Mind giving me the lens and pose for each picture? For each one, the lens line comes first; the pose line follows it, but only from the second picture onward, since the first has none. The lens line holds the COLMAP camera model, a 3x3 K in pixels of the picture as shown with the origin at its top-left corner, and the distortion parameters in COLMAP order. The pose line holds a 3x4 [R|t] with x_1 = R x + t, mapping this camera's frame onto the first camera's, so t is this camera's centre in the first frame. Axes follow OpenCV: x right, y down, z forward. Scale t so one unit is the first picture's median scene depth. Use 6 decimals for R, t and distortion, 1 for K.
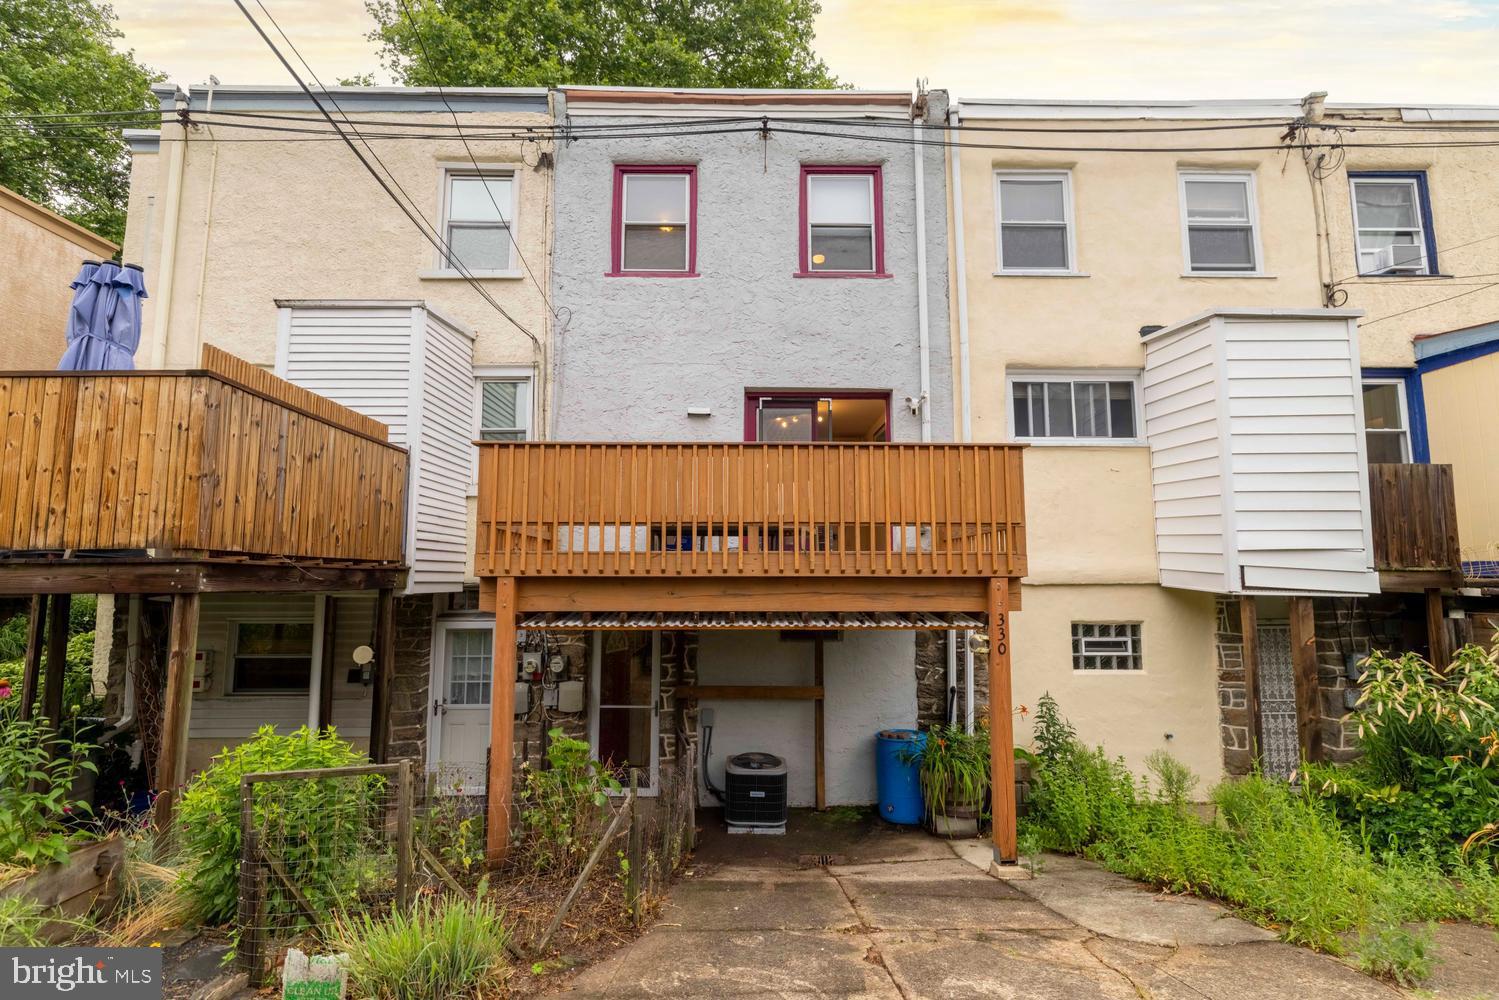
lens RADIAL K [[706.7, 0, 749.6], [0, 706.7, 499.8], [0, 0, 1]] dist [0.002725, 0.001601]
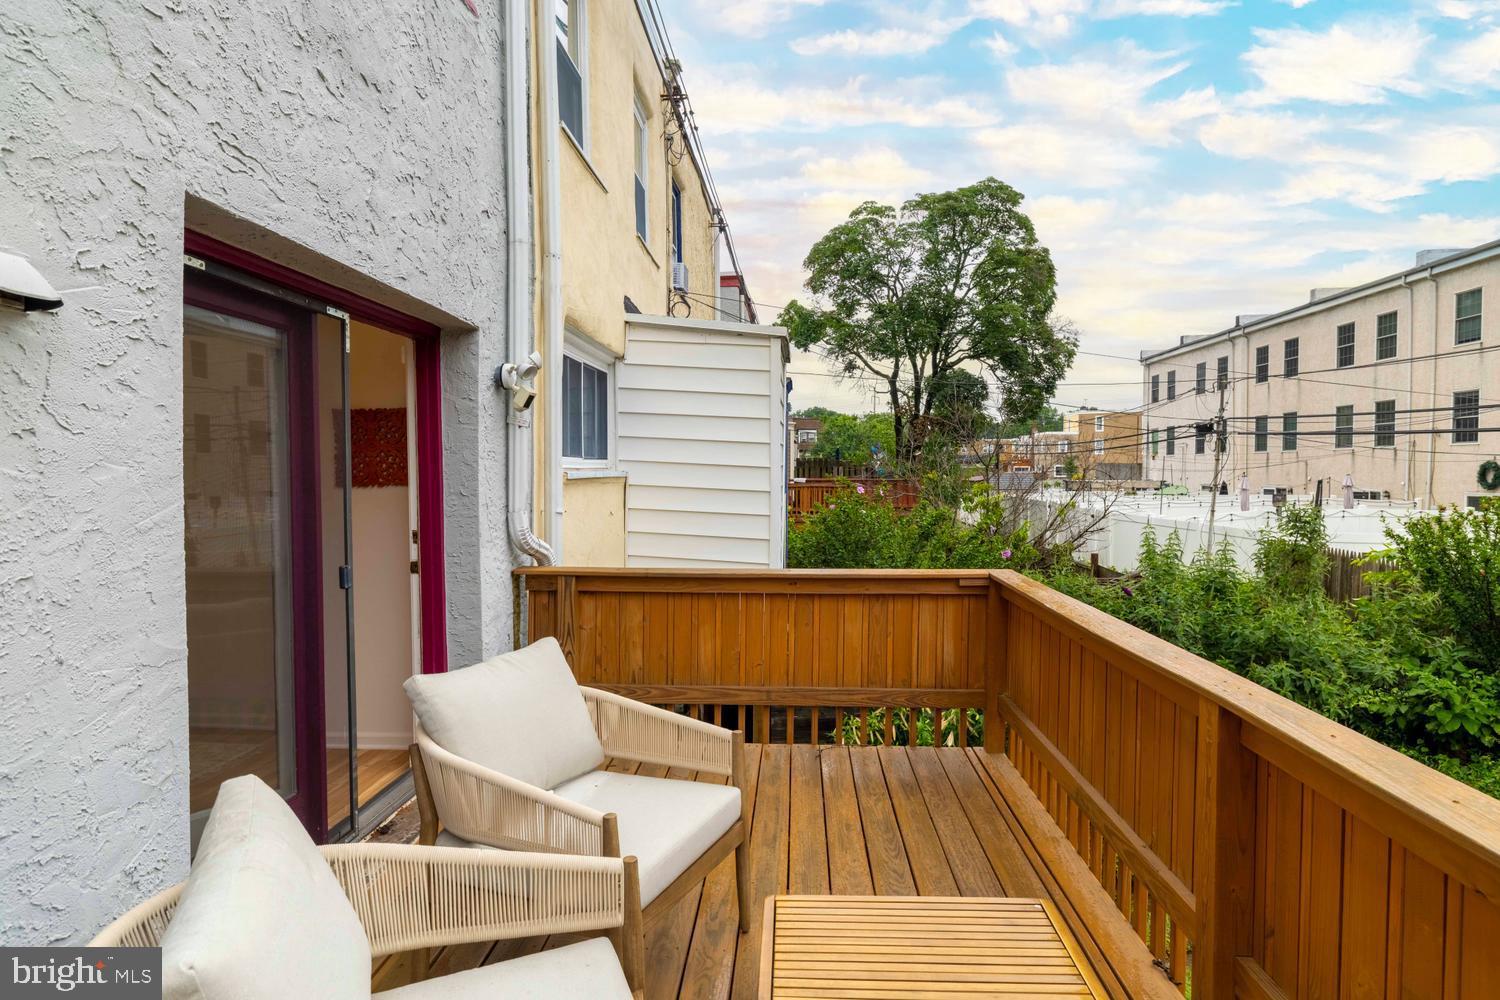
lens RADIAL K [[830.5, 0, 752.8], [0, 830.5, 500.9], [0, 0, 1]] dist [0.001060, 0.000314]
pose [[0.074383, -0.036342, 0.996567, -0.242468], [-0.105385, 0.993453, 0.044094, -0.104074], [-0.991646, -0.108303, 0.070066, 0.848026]]
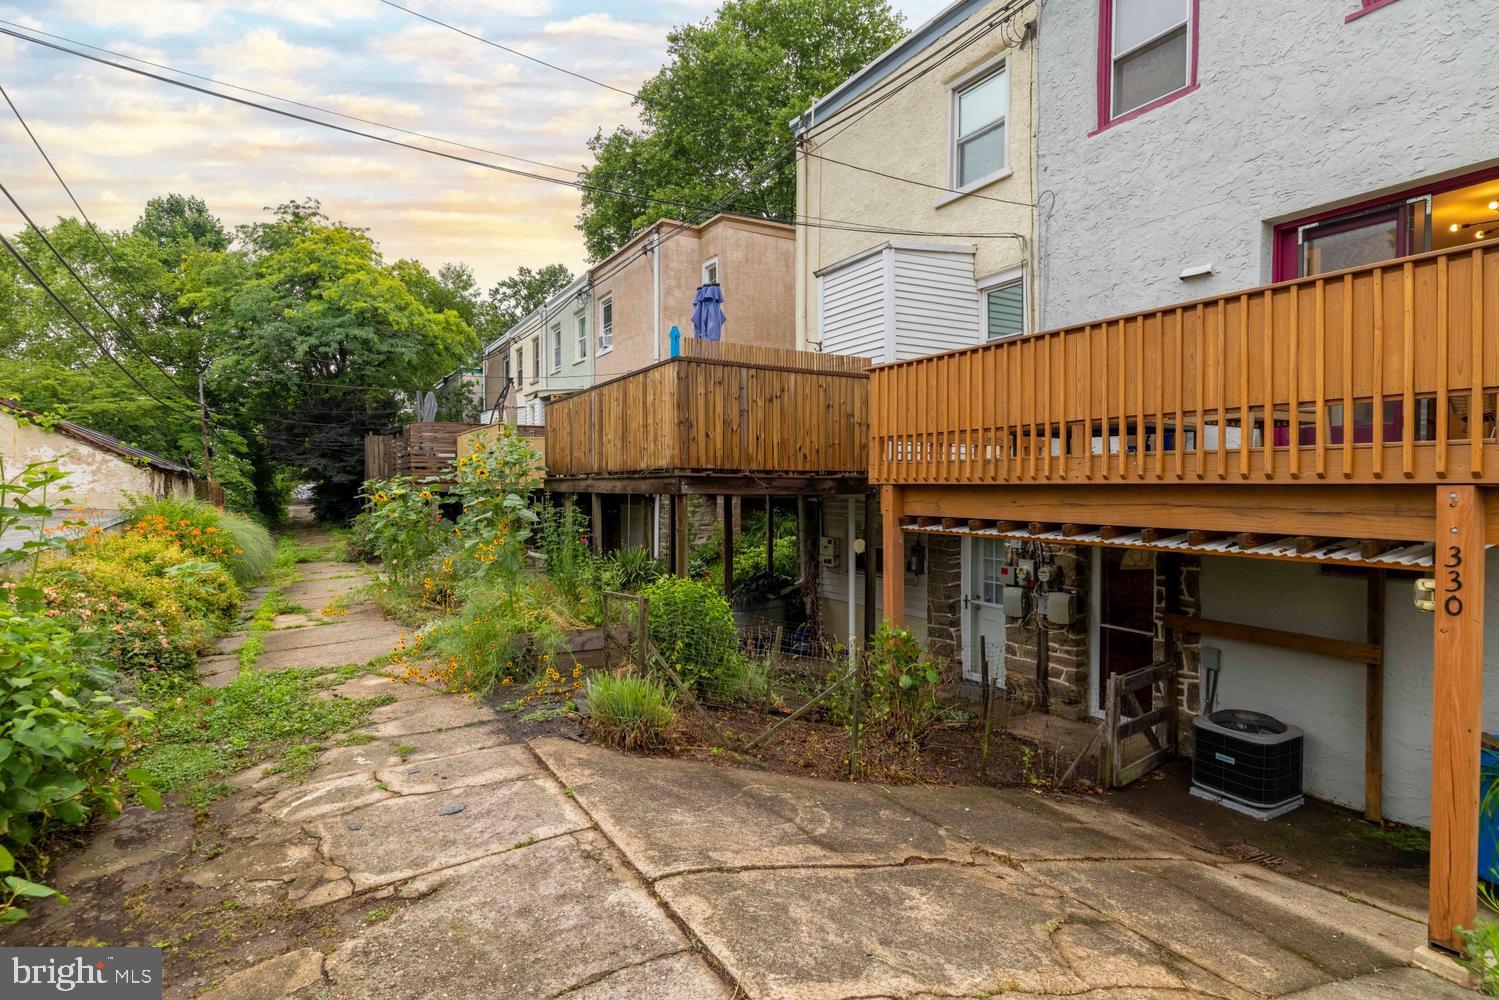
lens RADIAL K [[775.5, 0, 745.7], [0, 775.5, 496.8], [0, 0, 1]] dist [0.007032, -0.001197]
pose [[0.484487, 0.012873, -0.874704, 0.450569], [0.096328, 0.993026, 0.067969, 0.014929], [0.869479, -0.117189, 0.479868, 0.137516]]
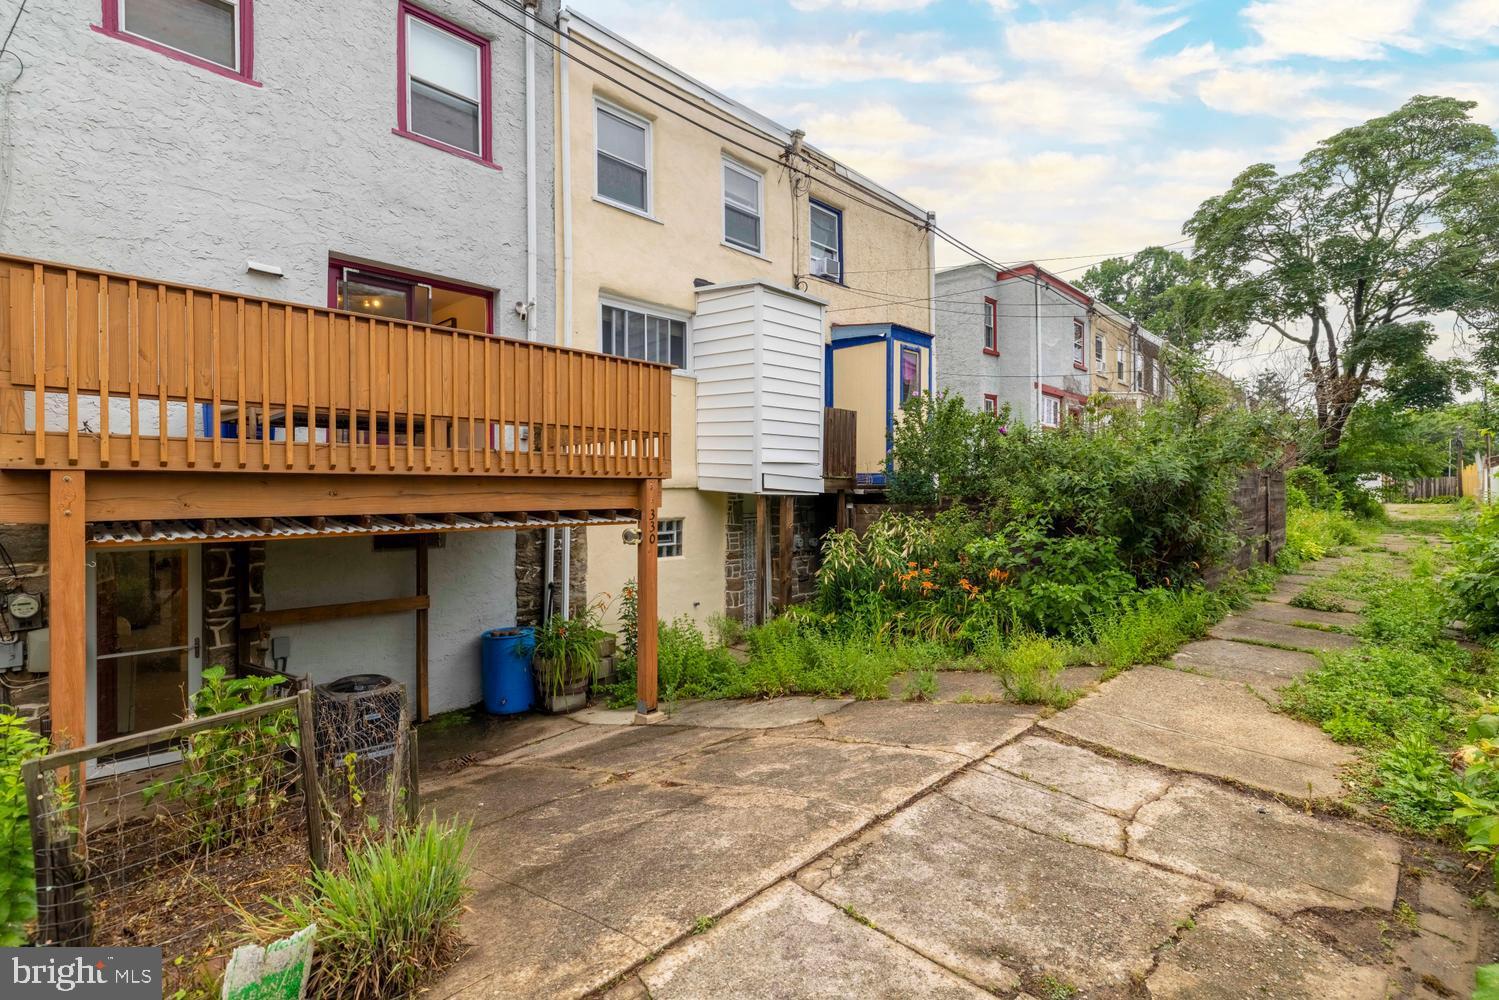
lens RADIAL K [[702.6, 0, 746.3], [0, 702.6, 494.8], [0, 0, 1]] dist [0.004814, 0.001042]
pose [[0.704549, -0.006689, 0.709624, -0.259071], [-0.073796, 0.993844, 0.082636, 0.020481], [-0.705808, -0.110588, 0.699718, 0.052839]]
